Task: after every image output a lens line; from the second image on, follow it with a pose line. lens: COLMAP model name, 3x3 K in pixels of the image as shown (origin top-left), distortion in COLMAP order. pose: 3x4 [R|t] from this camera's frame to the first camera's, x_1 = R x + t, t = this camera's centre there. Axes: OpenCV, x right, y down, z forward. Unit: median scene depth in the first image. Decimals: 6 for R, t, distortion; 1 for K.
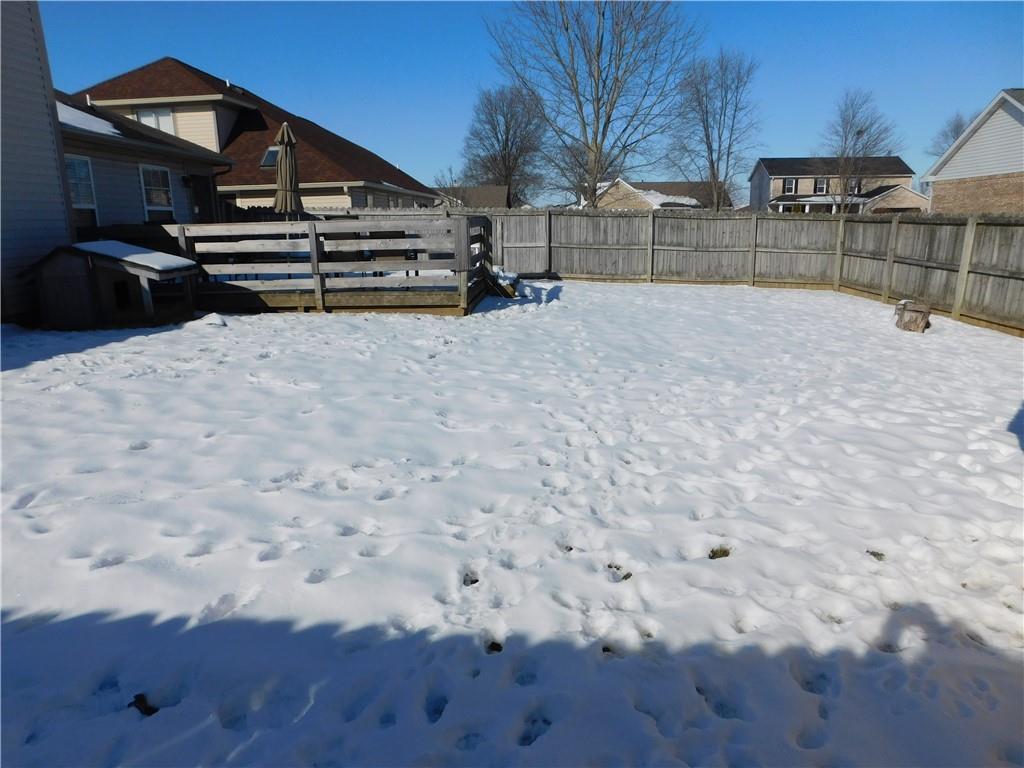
lens RADIAL K [[674.8, 0, 507.3], [0, 674.8, 394.3], [0, 0, 1]] dist [-0.045267, 0.028647]
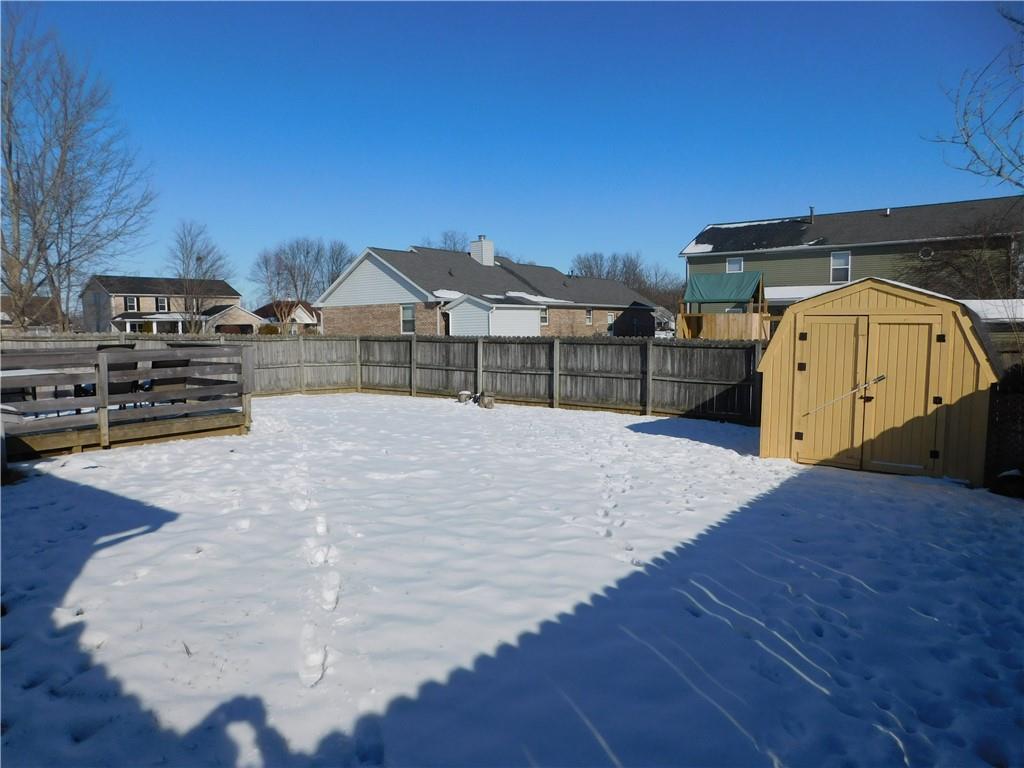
lens RADIAL K [[674.8, 0, 509.6], [0, 674.8, 382.7], [0, 0, 1]] dist [-0.045267, 0.028647]
pose [[0.575469, -0.063409, 0.815362, -0.411185], [0.211093, 0.974722, -0.073185, -0.014326], [-0.790111, 0.214233, 0.574308, 0.002027]]
